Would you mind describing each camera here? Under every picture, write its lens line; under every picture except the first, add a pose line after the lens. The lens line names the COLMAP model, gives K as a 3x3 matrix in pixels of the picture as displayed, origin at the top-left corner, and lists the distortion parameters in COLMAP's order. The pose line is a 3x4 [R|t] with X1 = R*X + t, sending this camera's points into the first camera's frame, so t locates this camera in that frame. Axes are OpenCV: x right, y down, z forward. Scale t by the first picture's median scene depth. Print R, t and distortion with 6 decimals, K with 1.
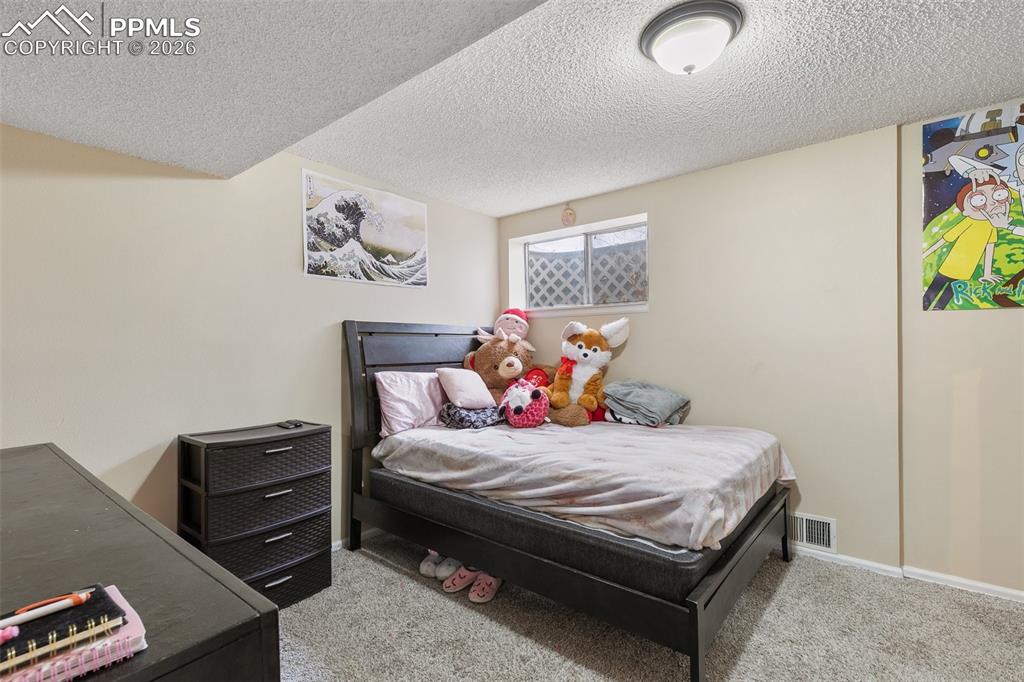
lens RADIAL K [[463.3, 0, 511.3], [0, 463.3, 341.4], [0, 0, 1]] dist [0.000615, -0.000019]
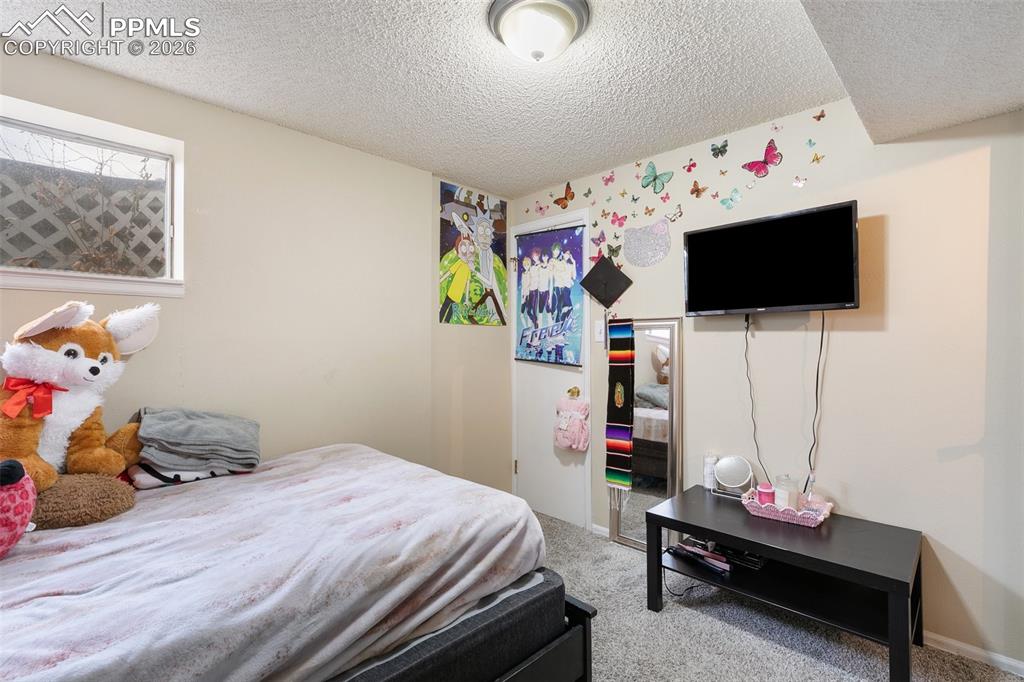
lens RADIAL K [[463.3, 0, 510.9], [0, 463.3, 337.0], [0, 0, 1]] dist [0.000615, -0.000019]
pose [[0.117587, 0.026111, 0.992719, -0.387705], [-0.003899, 0.999659, -0.025831, 0.006172], [-0.993055, -0.000833, 0.117648, 0.668770]]
